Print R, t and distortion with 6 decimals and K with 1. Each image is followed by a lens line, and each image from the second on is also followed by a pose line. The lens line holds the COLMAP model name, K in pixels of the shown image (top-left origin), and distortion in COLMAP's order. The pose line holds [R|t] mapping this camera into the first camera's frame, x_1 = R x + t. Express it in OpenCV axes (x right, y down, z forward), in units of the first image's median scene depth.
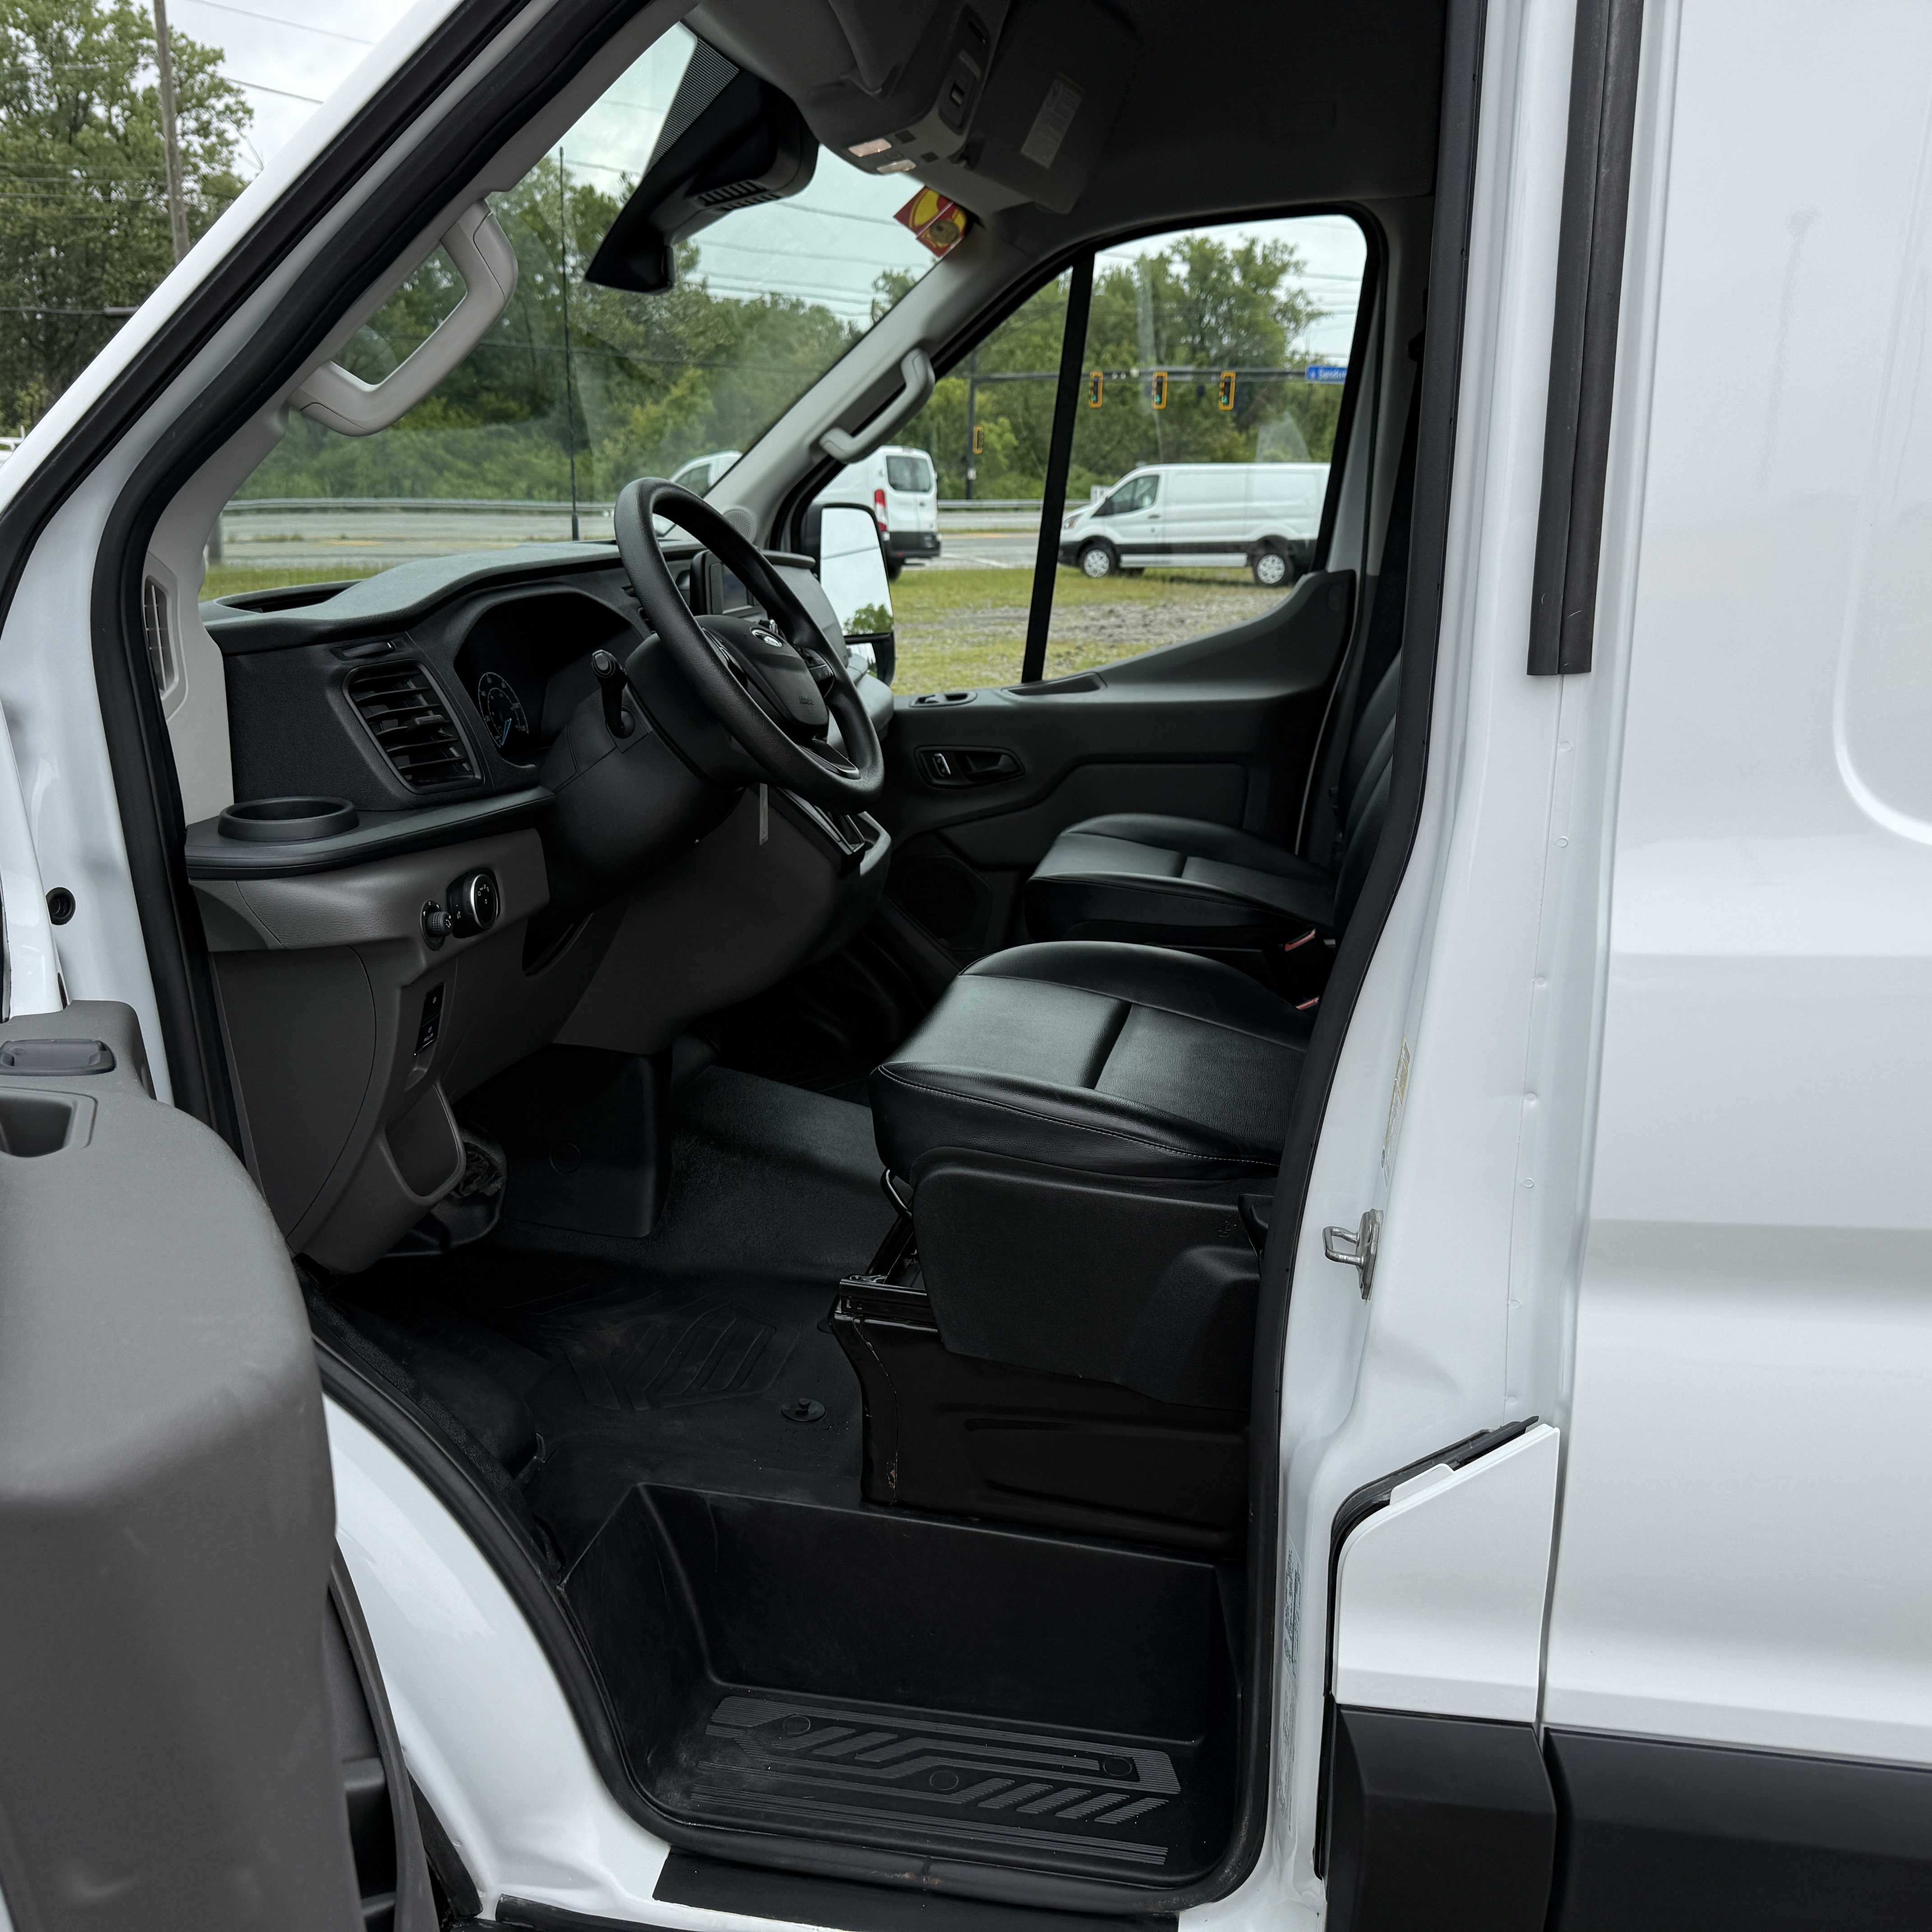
lens RADIAL K [[1898.0, 0, 966.0], [0, 1898.0, 966.0], [0, 0, 1]] dist [0.172550, -0.317808]
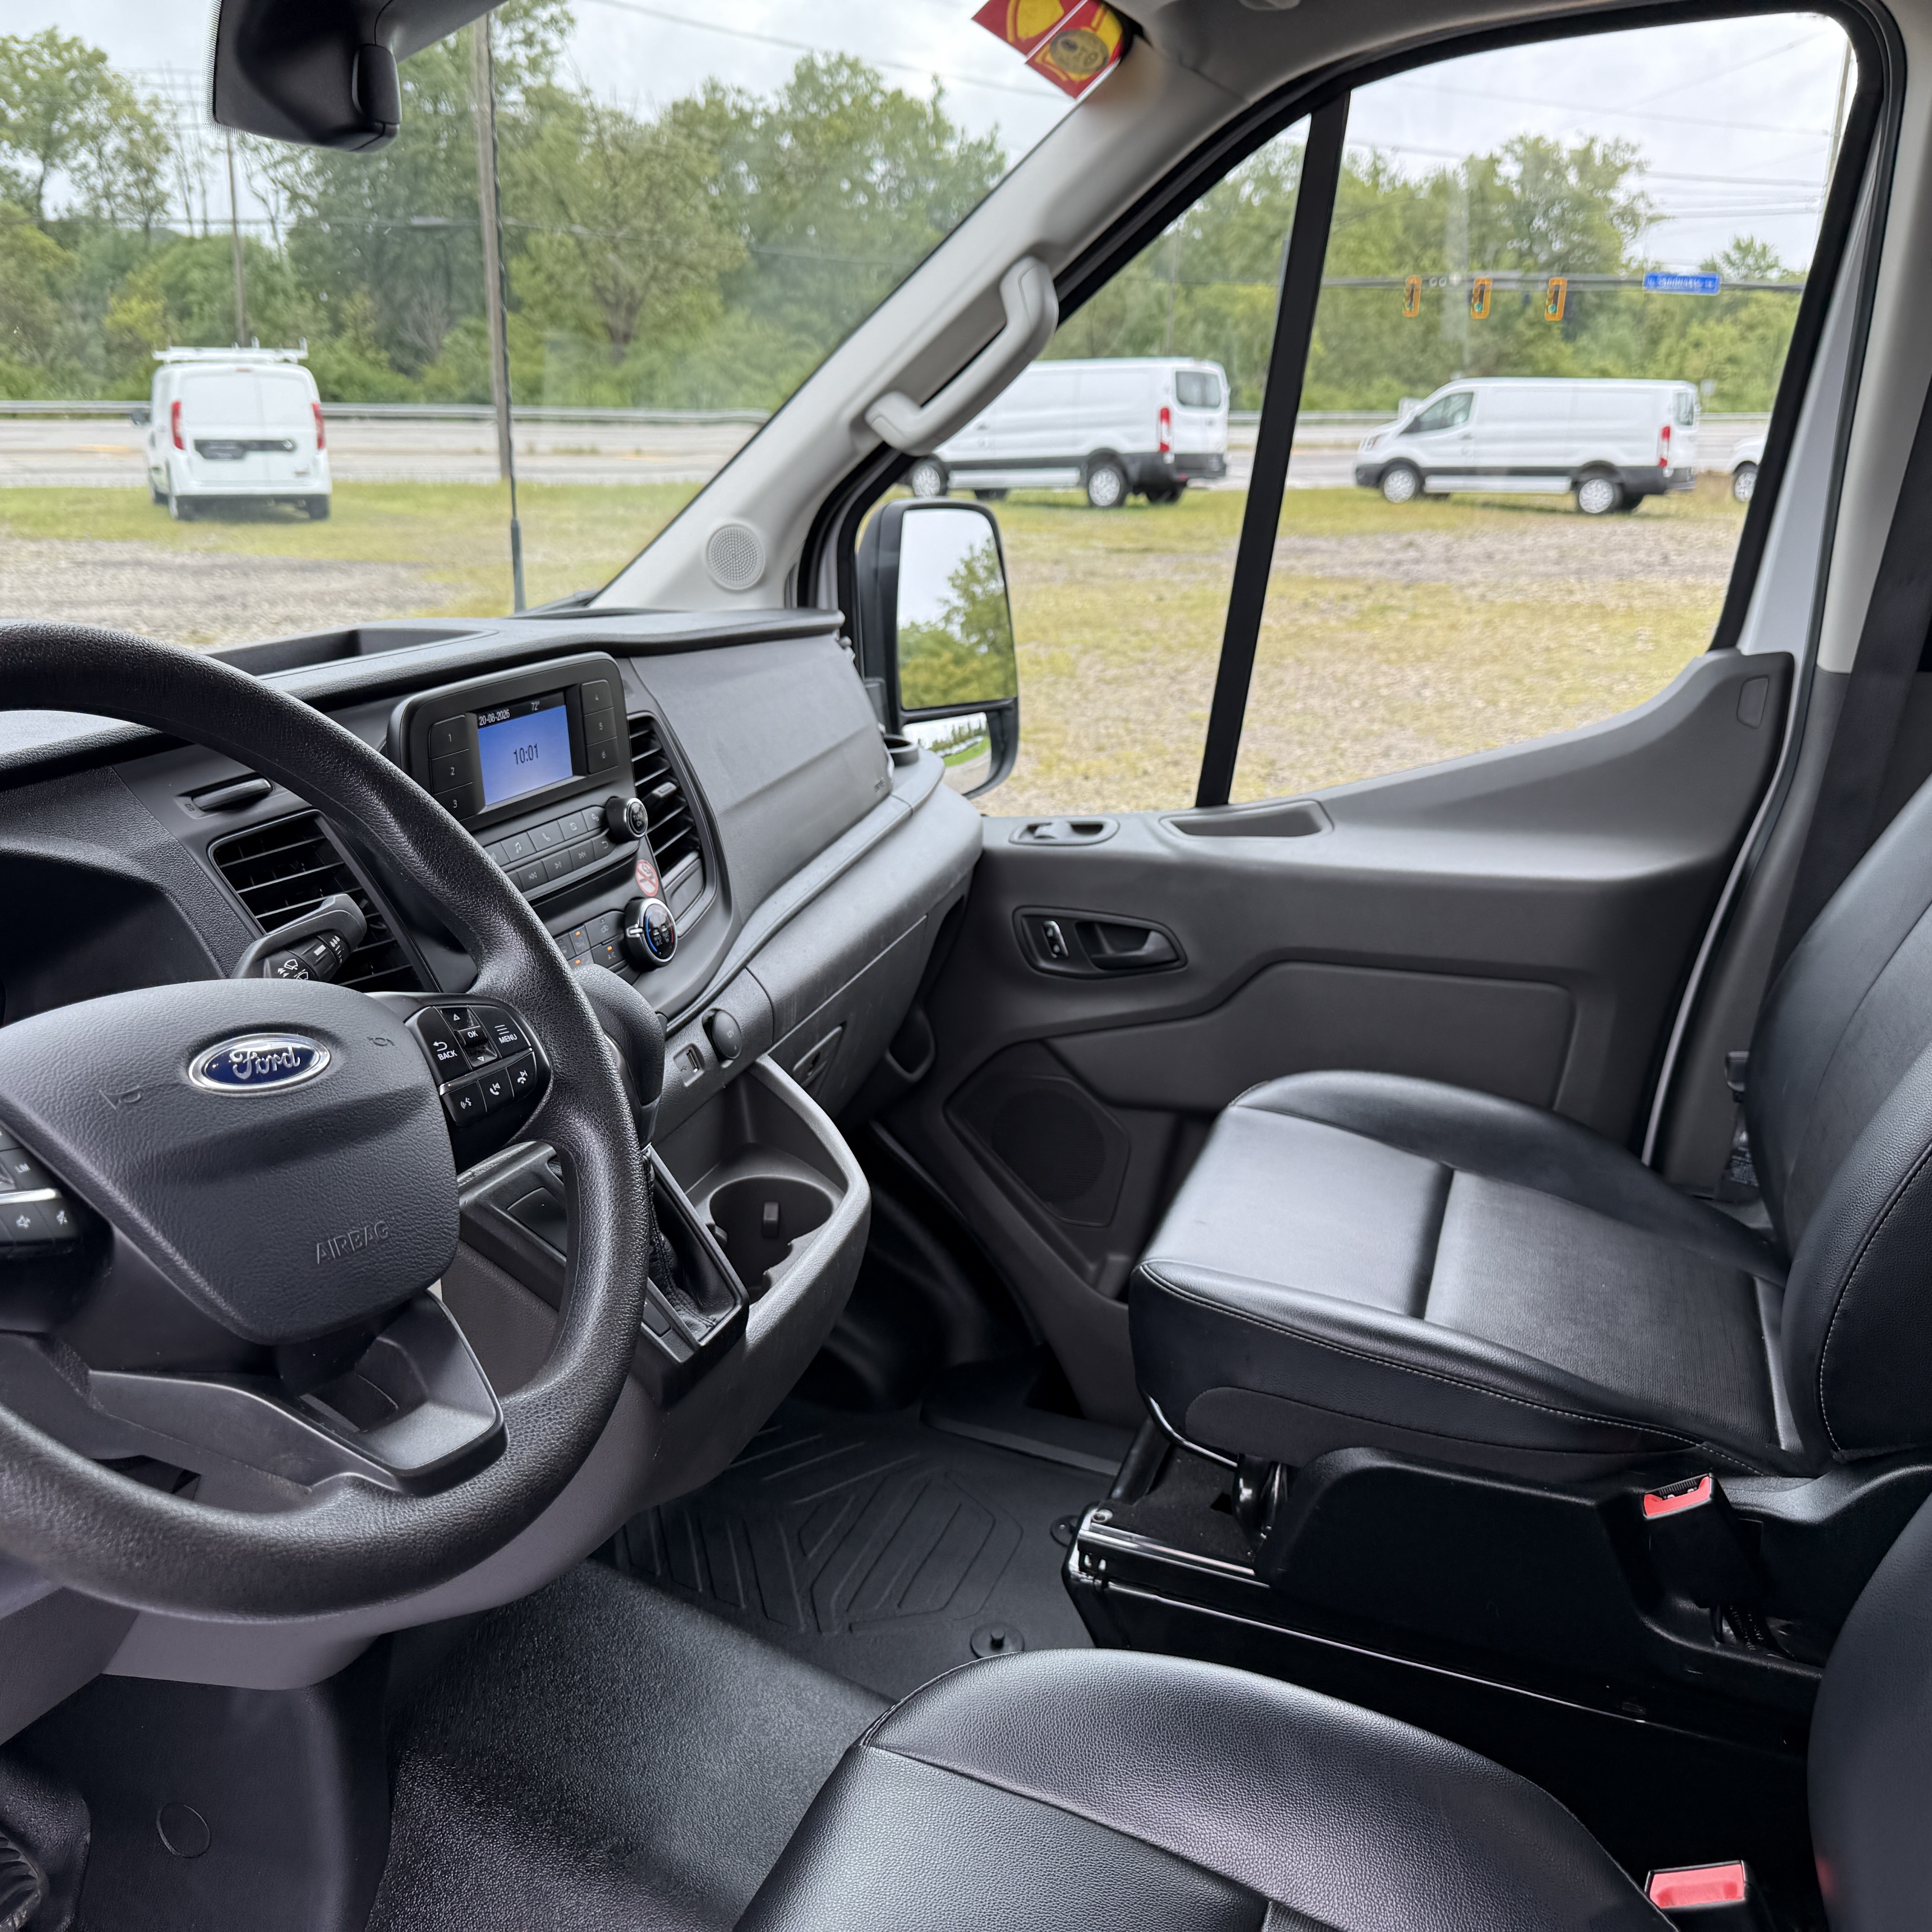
lens RADIAL K [[1898.8, 0, 952.2], [0, 1898.8, 972.8], [0, 0, 1]] dist [0.104540, -0.210270]
pose [[0.987490, 0.053942, -0.148169, 0.002397], [-0.046827, 0.997595, 0.051097, -0.006518], [0.150569, -0.043520, 0.987641, 0.020181]]
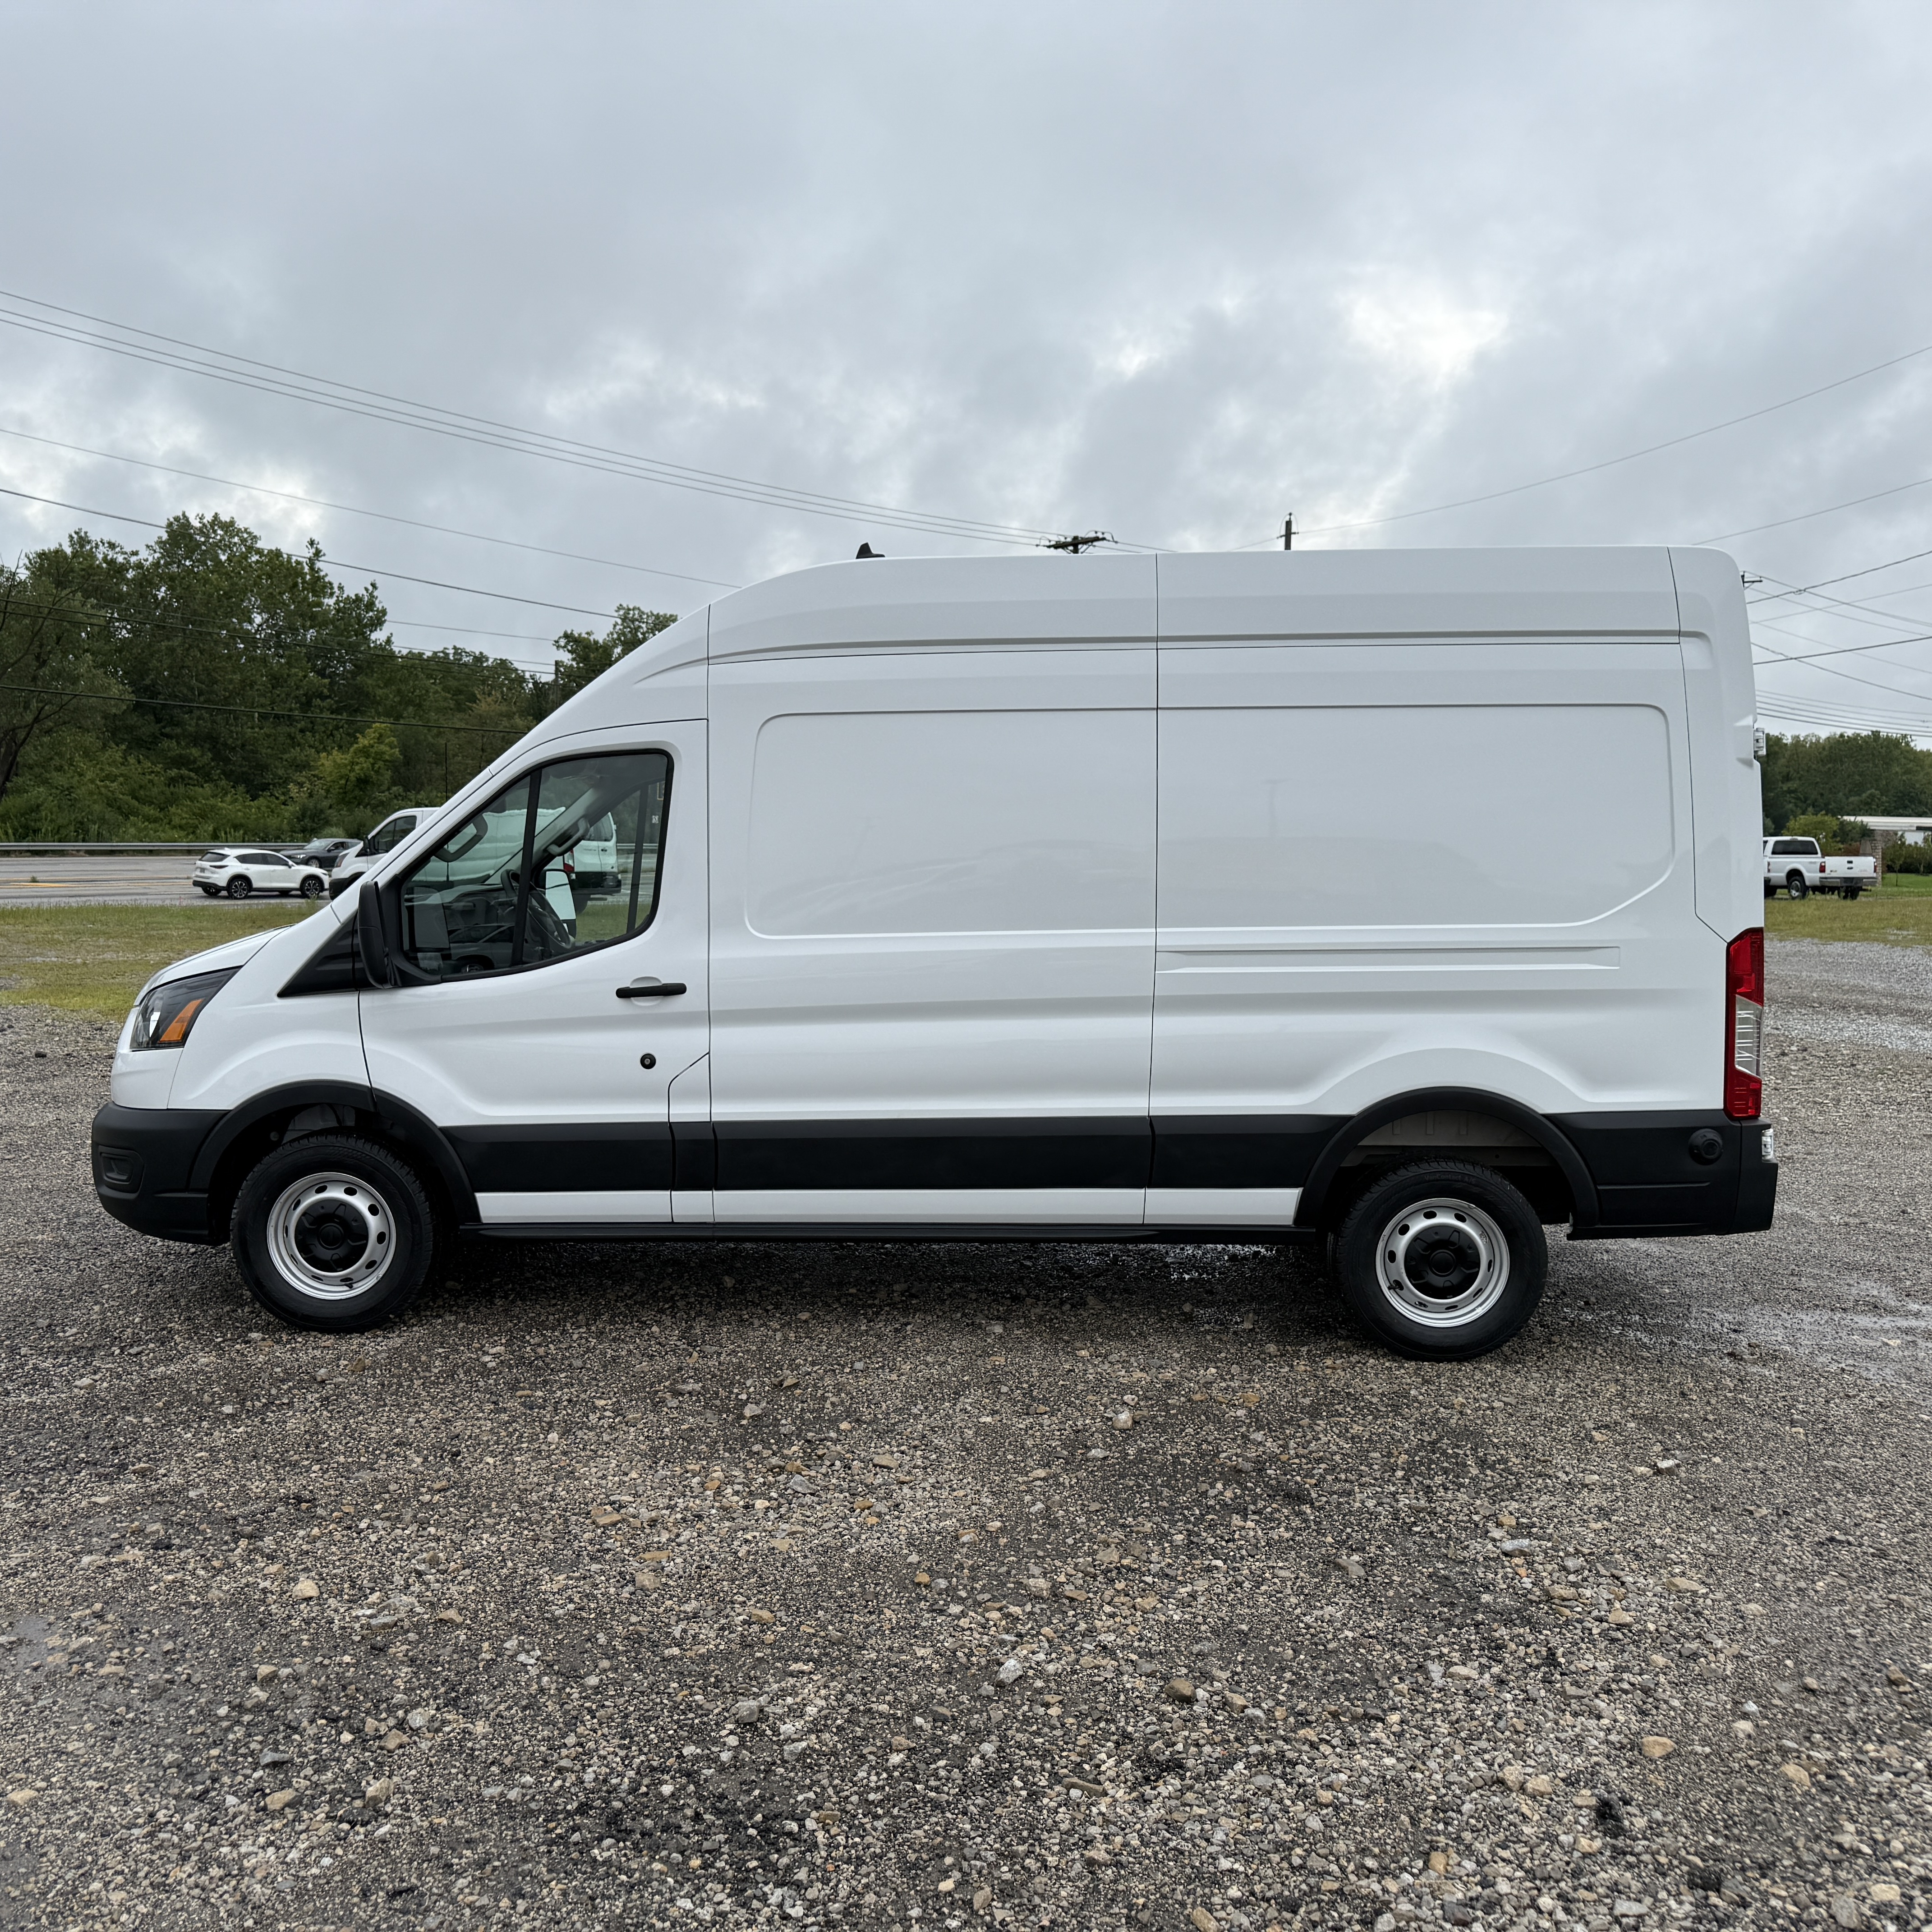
lens RADIAL K [[1941.1, 0, 984.0], [0, 1941.1, 986.6], [0, 0, 1]] dist [0.149476, -0.343137]
pose [[0.985893, -0.011919, 0.166950, 0.002939], [0.038548, 0.986816, -0.157186, 0.018539], [-0.162876, 0.161404, 0.973355, -0.092262]]
